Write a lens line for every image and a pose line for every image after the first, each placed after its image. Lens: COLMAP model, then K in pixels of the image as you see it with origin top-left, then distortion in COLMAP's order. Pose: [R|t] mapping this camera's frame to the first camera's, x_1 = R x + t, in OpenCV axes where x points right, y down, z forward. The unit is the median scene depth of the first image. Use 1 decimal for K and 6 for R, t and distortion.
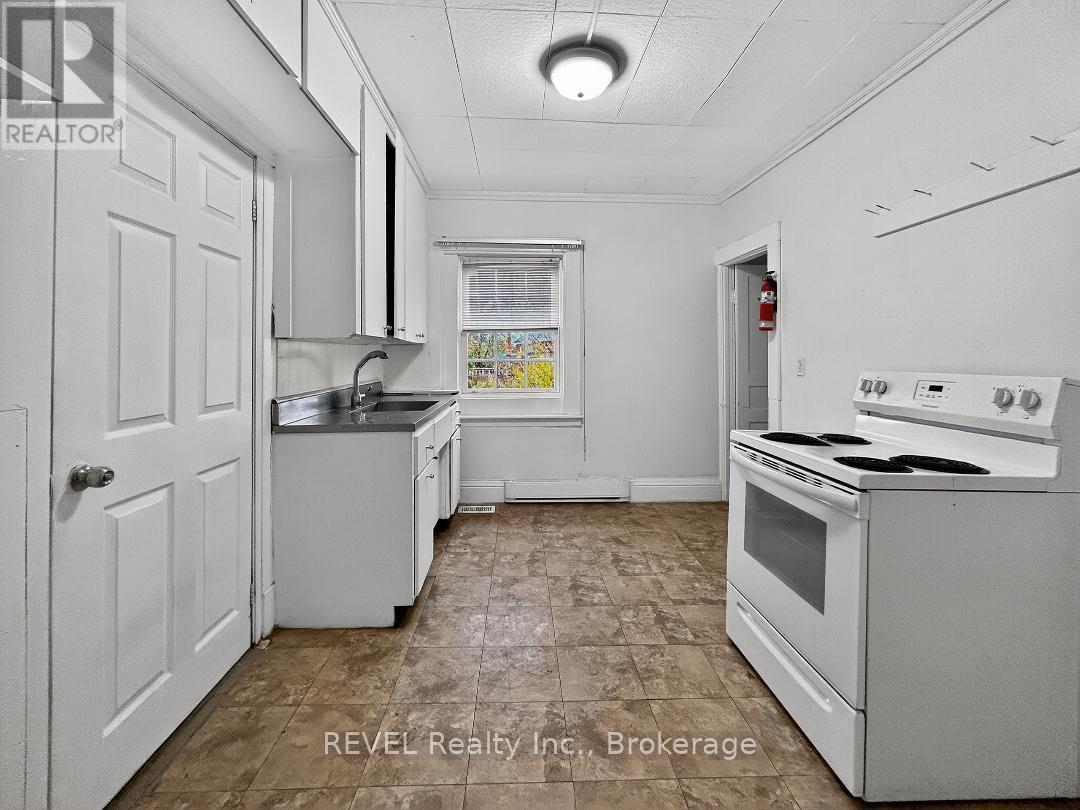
lens RADIAL K [[474.9, 0, 523.2], [0, 474.9, 355.4], [0, 0, 1]] dist [0.001638, -0.000255]
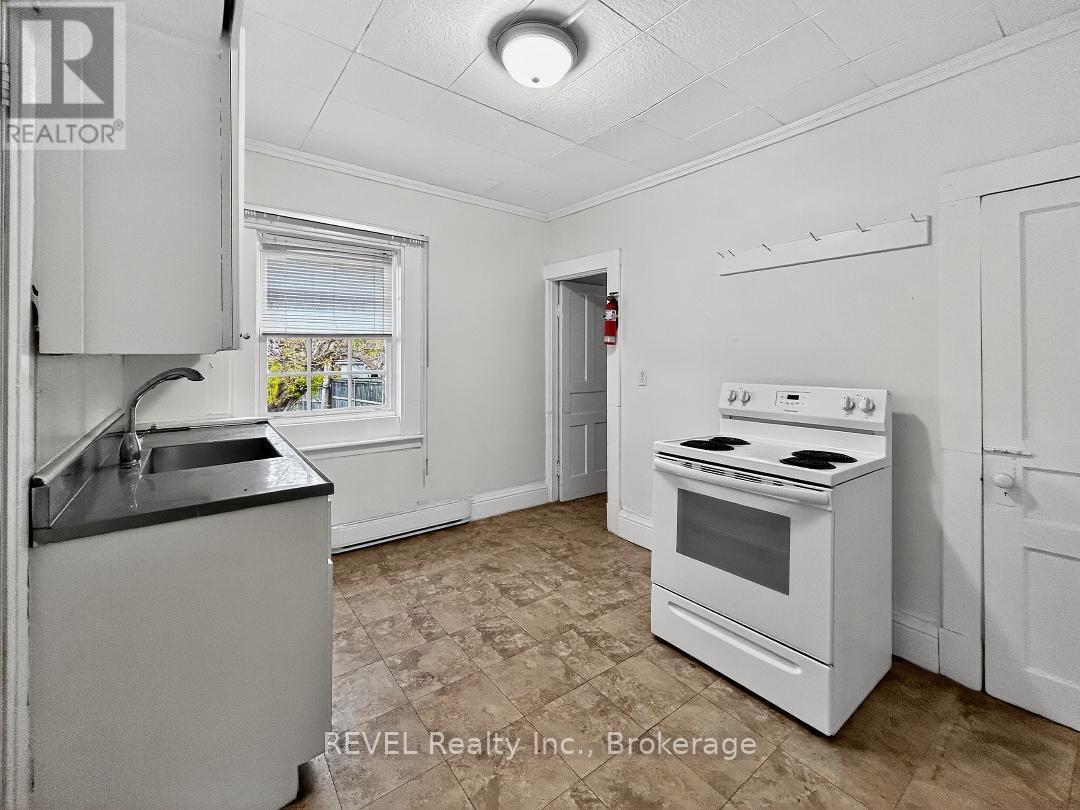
lens RADIAL K [[474.9, 0, 561.3], [0, 474.9, 359.5], [0, 0, 1]] dist [0.001638, -0.000255]
pose [[0.802980, 0.000827, 0.596005, -0.299972], [-0.003345, 0.999990, 0.003120, -0.026110], [-0.595996, -0.004499, 0.802975, 0.214292]]
